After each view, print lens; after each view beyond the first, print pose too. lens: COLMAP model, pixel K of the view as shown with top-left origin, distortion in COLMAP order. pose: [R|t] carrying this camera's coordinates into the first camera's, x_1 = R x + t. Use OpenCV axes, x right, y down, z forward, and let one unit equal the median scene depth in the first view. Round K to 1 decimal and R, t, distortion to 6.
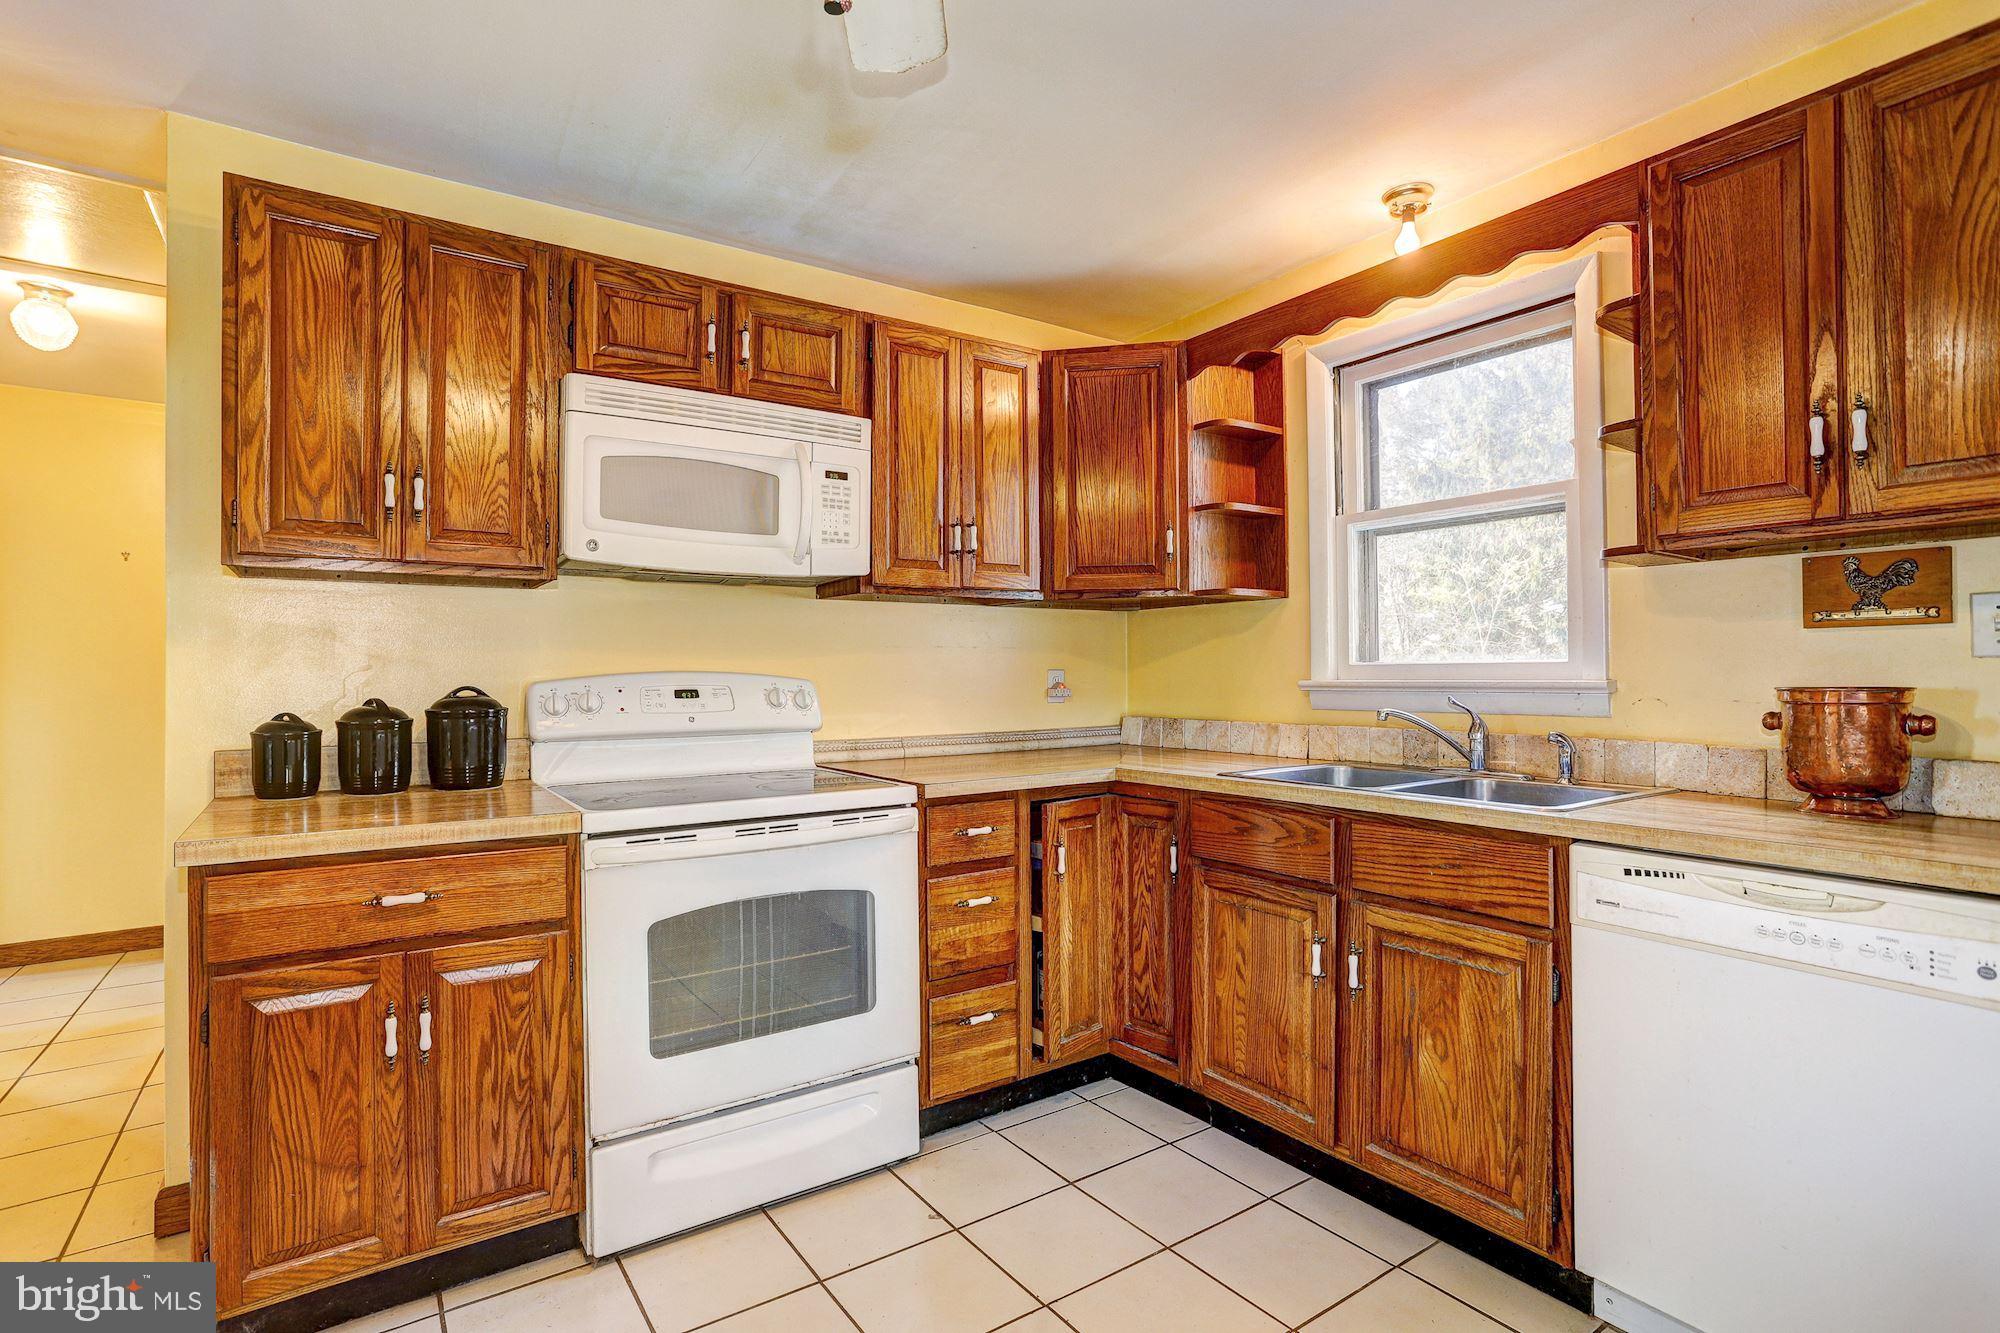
lens RADIAL K [[970.7, 0, 985.5], [0, 970.7, 664.7], [0, 0, 1]] dist [-0.037465, 0.005241]
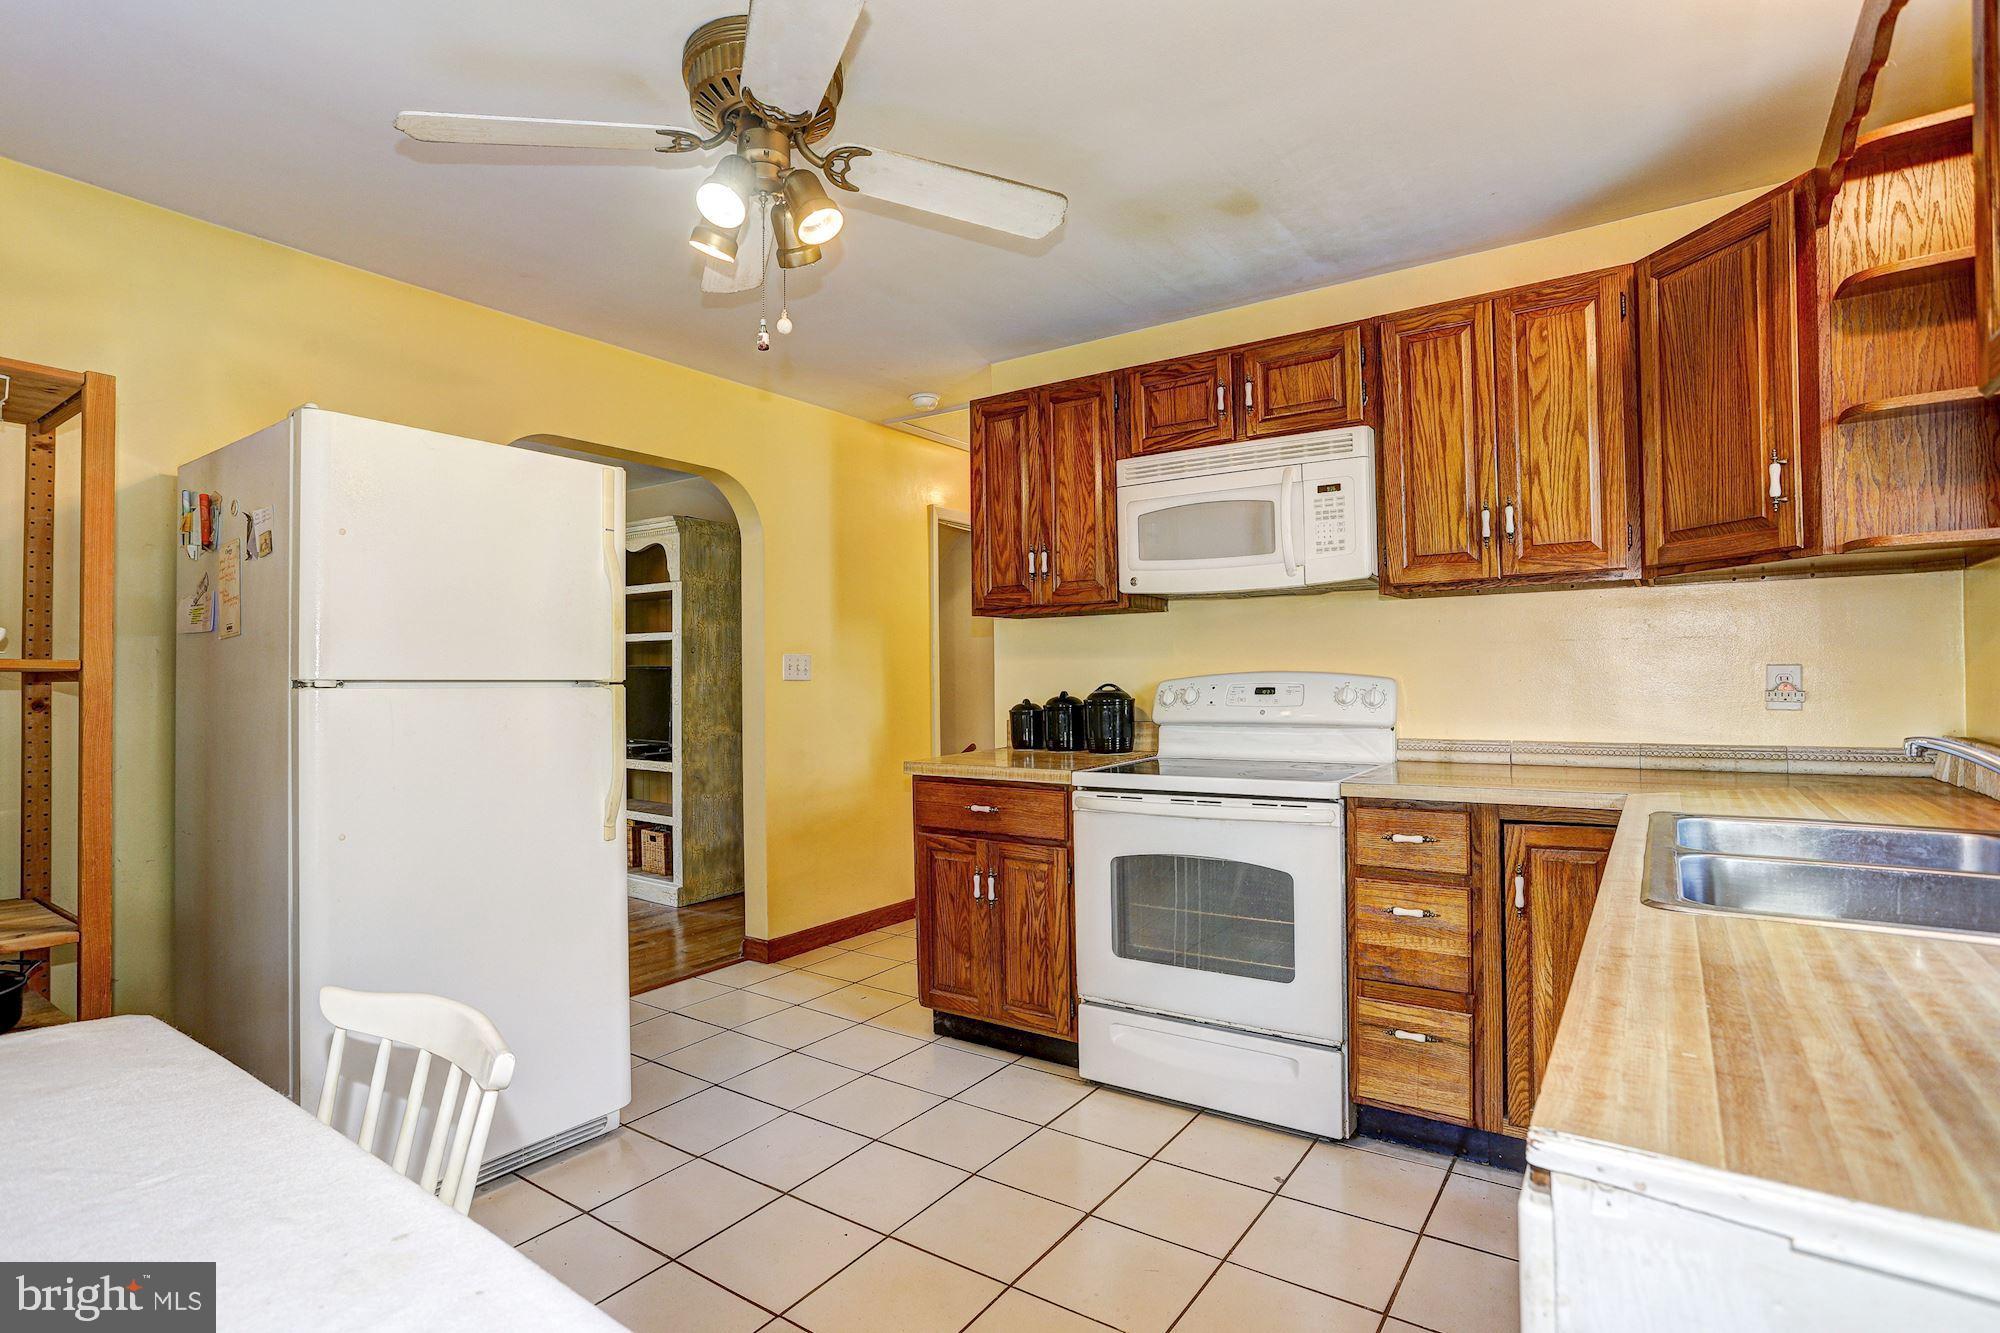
lens RADIAL K [[980.9, 0, 996.5], [0, 980.9, 667.8], [0, 0, 1]] dist [-0.036125, 0.017533]
pose [[0.366223, -0.005169, -0.930513, 0.785193], [0.019676, 0.999804, 0.002190, -0.008376], [0.930319, -0.019111, 0.366253, 0.290078]]
